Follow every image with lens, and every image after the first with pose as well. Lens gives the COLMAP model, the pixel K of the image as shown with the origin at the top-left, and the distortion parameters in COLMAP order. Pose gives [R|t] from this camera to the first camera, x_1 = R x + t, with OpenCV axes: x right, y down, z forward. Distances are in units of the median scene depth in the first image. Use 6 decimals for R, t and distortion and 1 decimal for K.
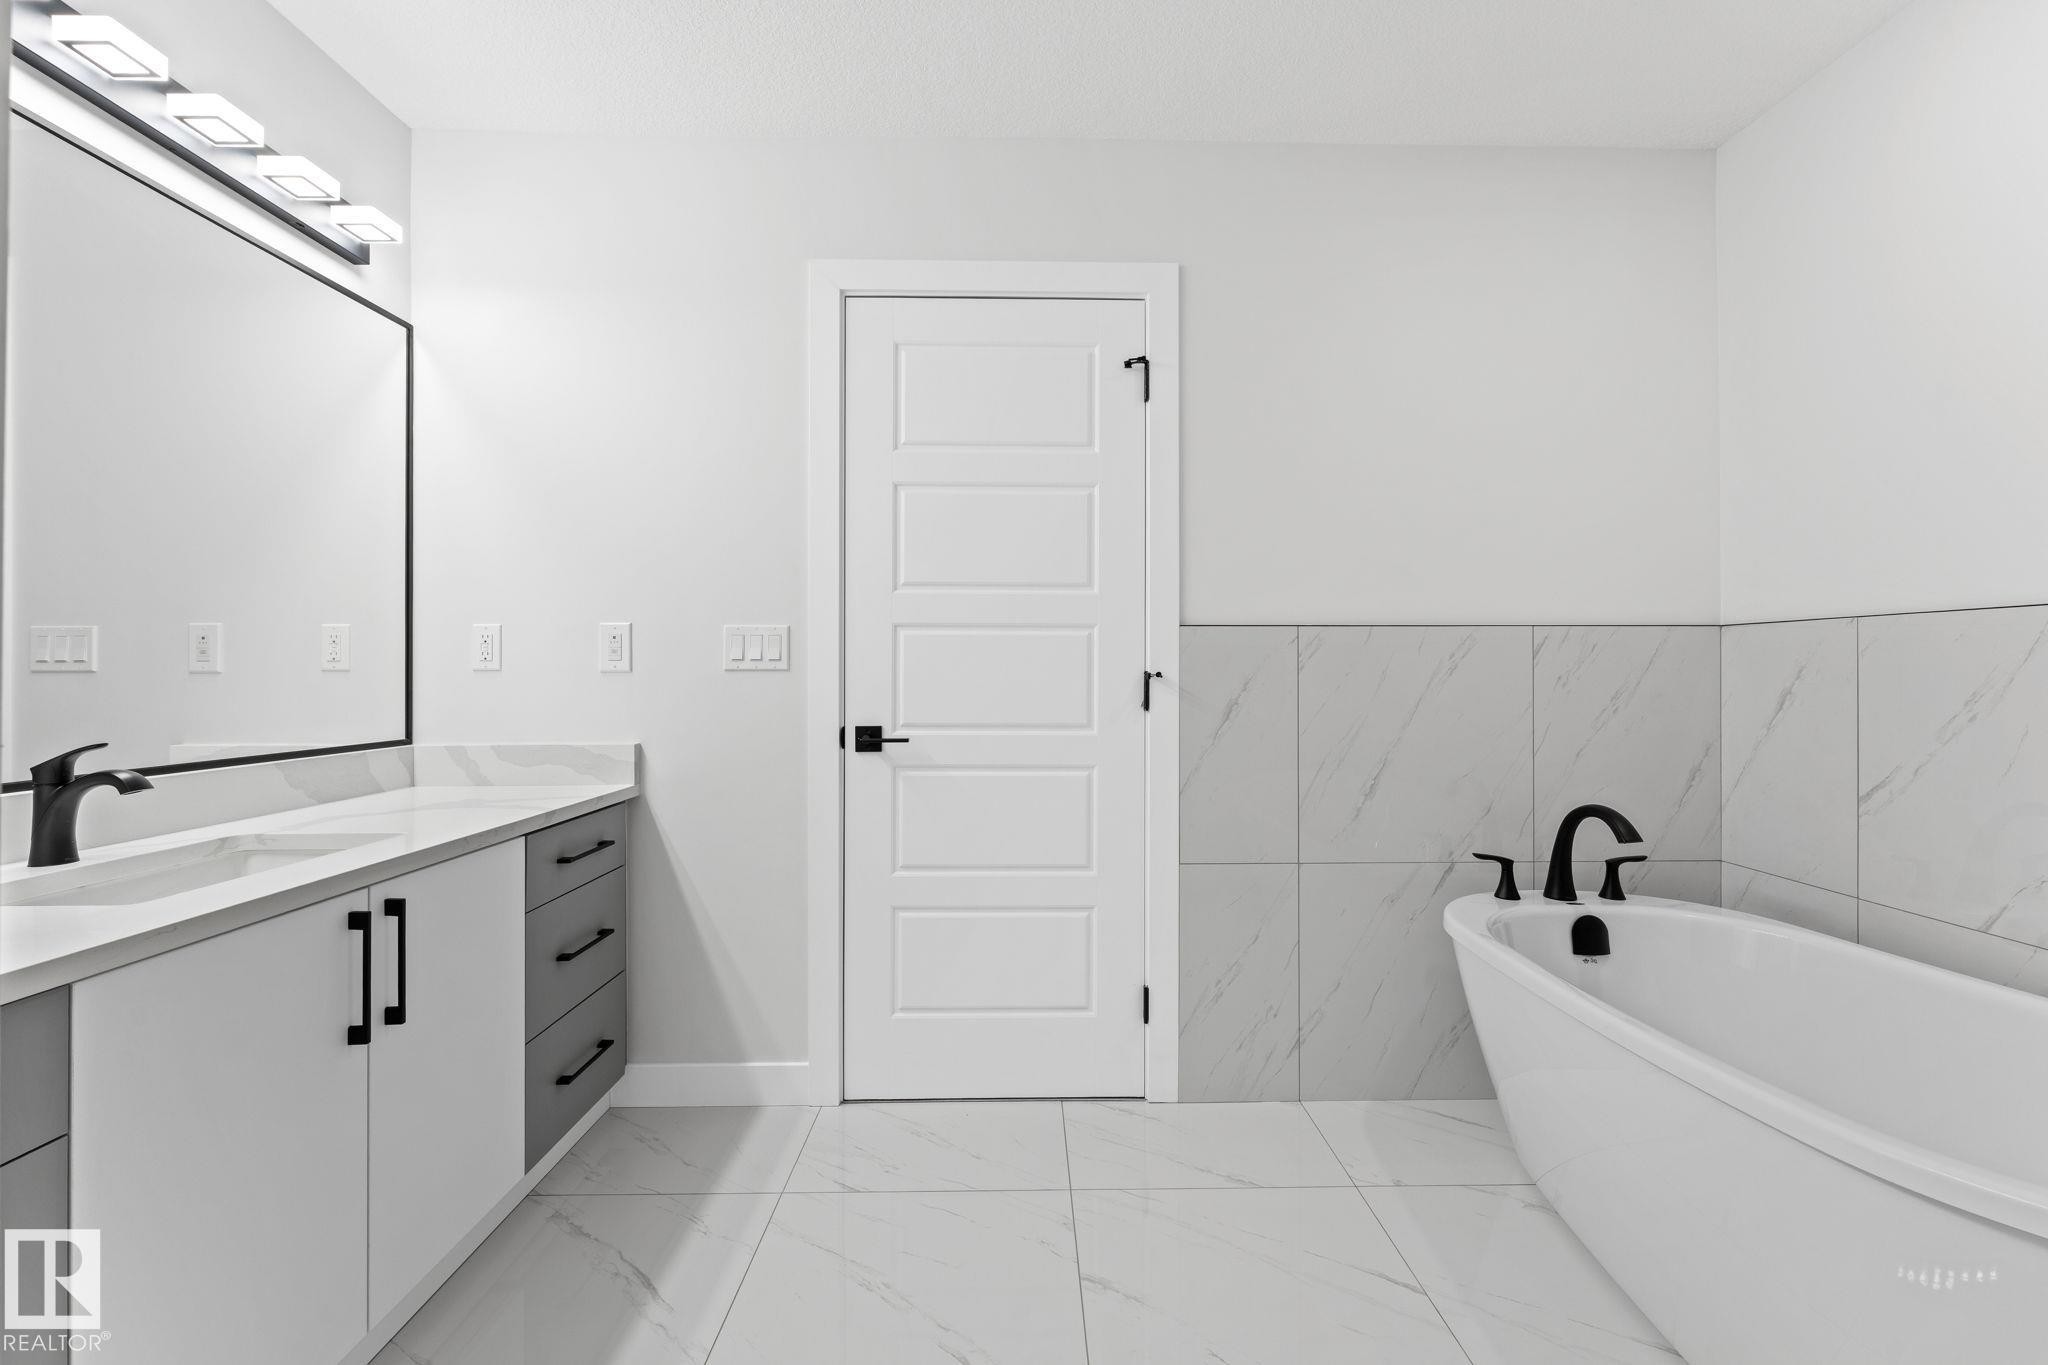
lens RADIAL K [[832.2, 0, 1040.4], [0, 832.2, 671.4], [0, 0, 1]] dist [-0.001284, 0.000190]
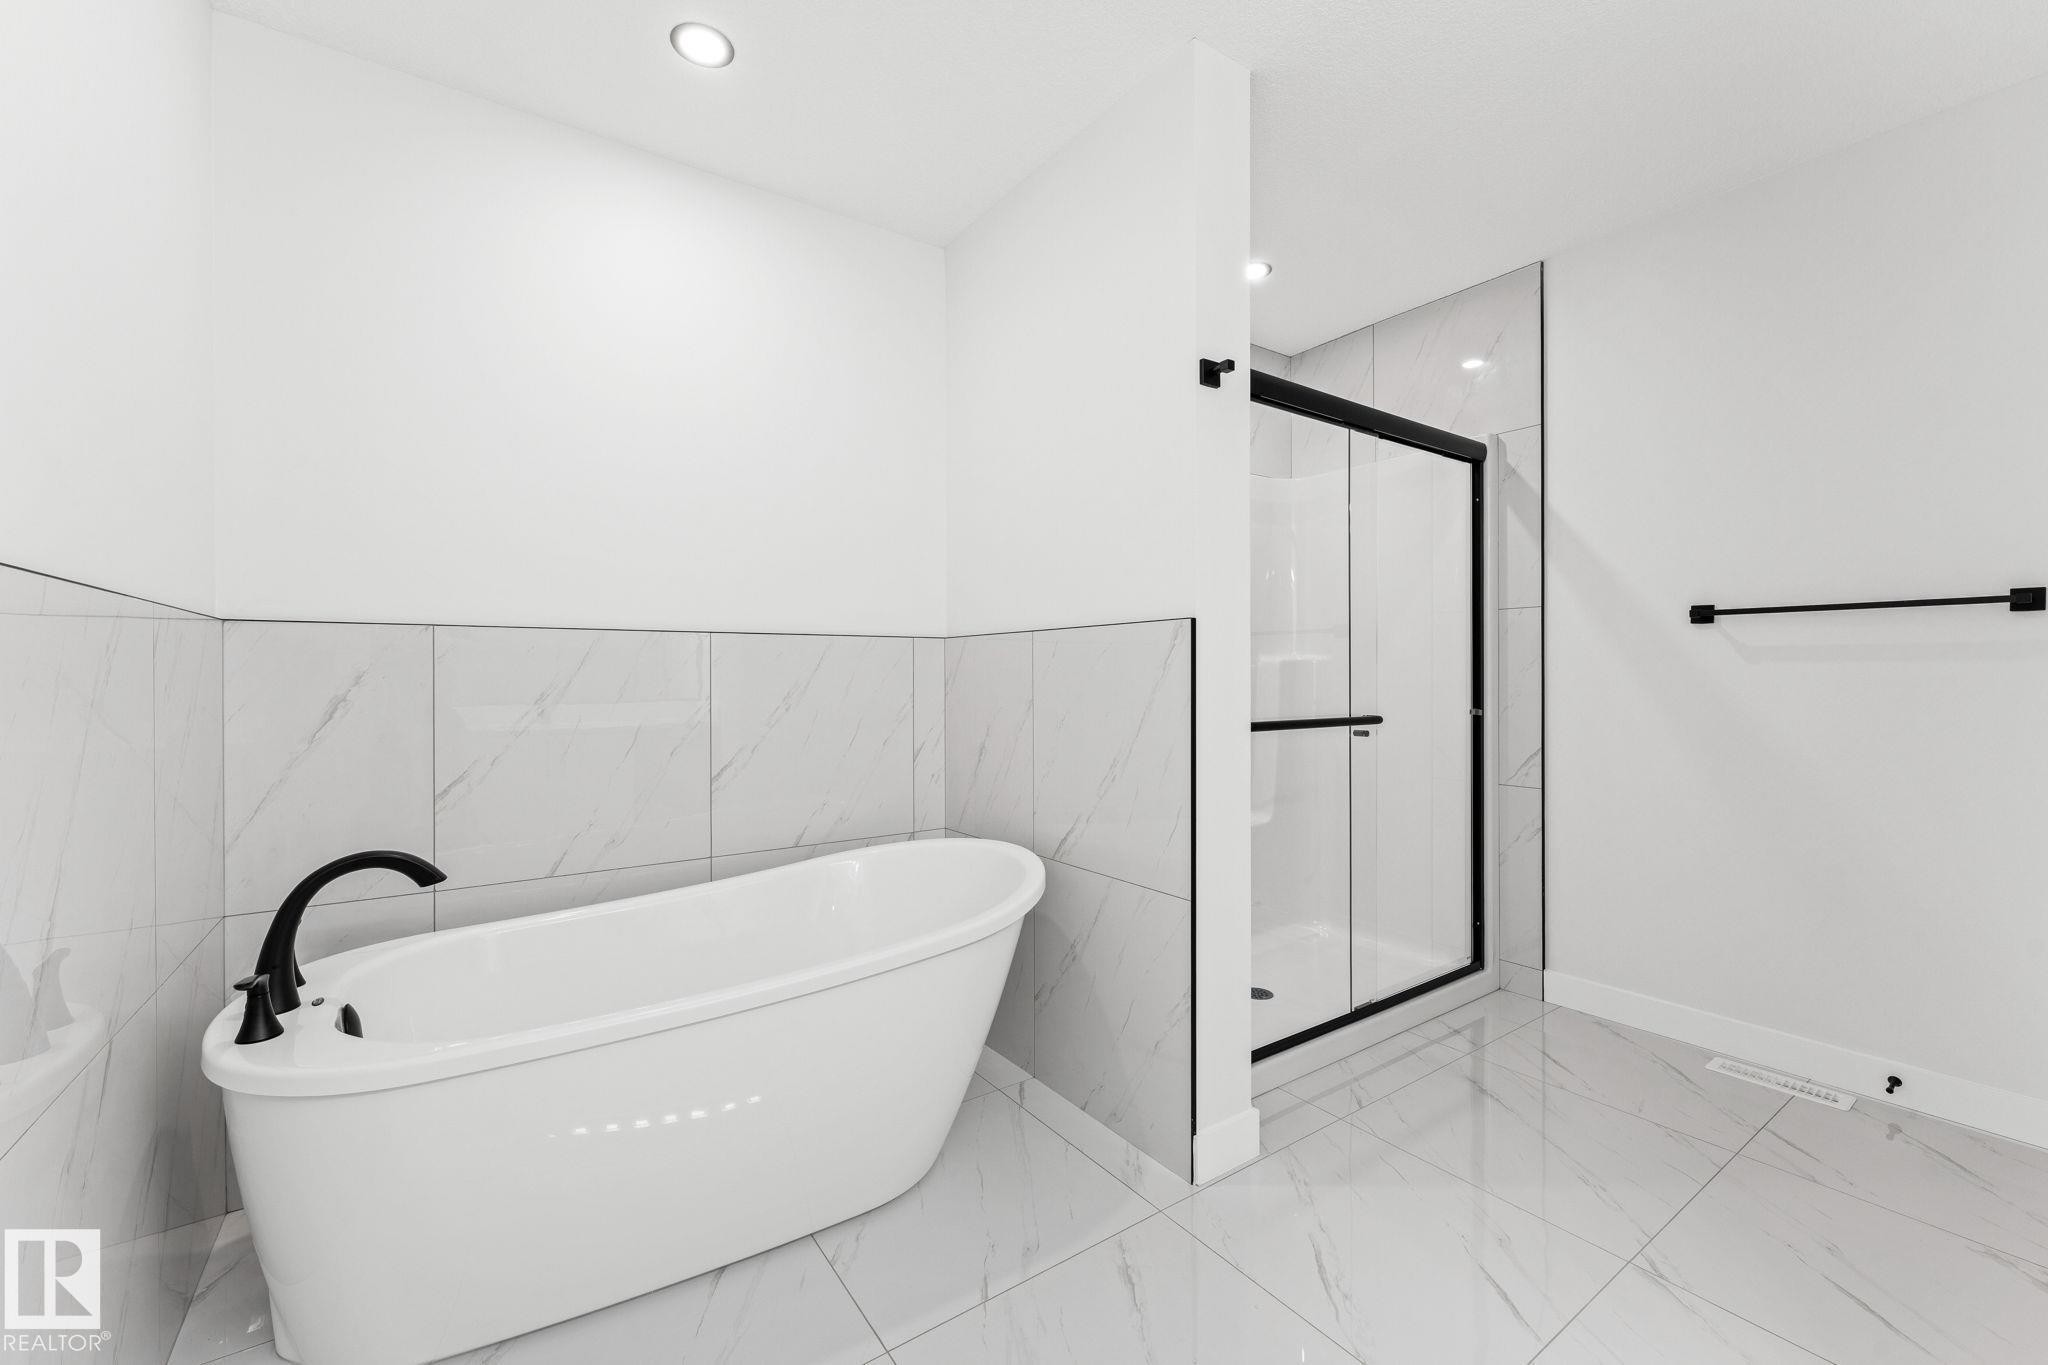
lens RADIAL K [[832.2, 0, 1035.9], [0, 832.2, 673.4], [0, 0, 1]] dist [-0.001284, 0.000190]
pose [[-0.569630, -0.007156, 0.821870, -0.329351], [-0.005752, 0.999972, 0.004721, -0.014243], [-0.821881, -0.002038, -0.569655, 0.980994]]
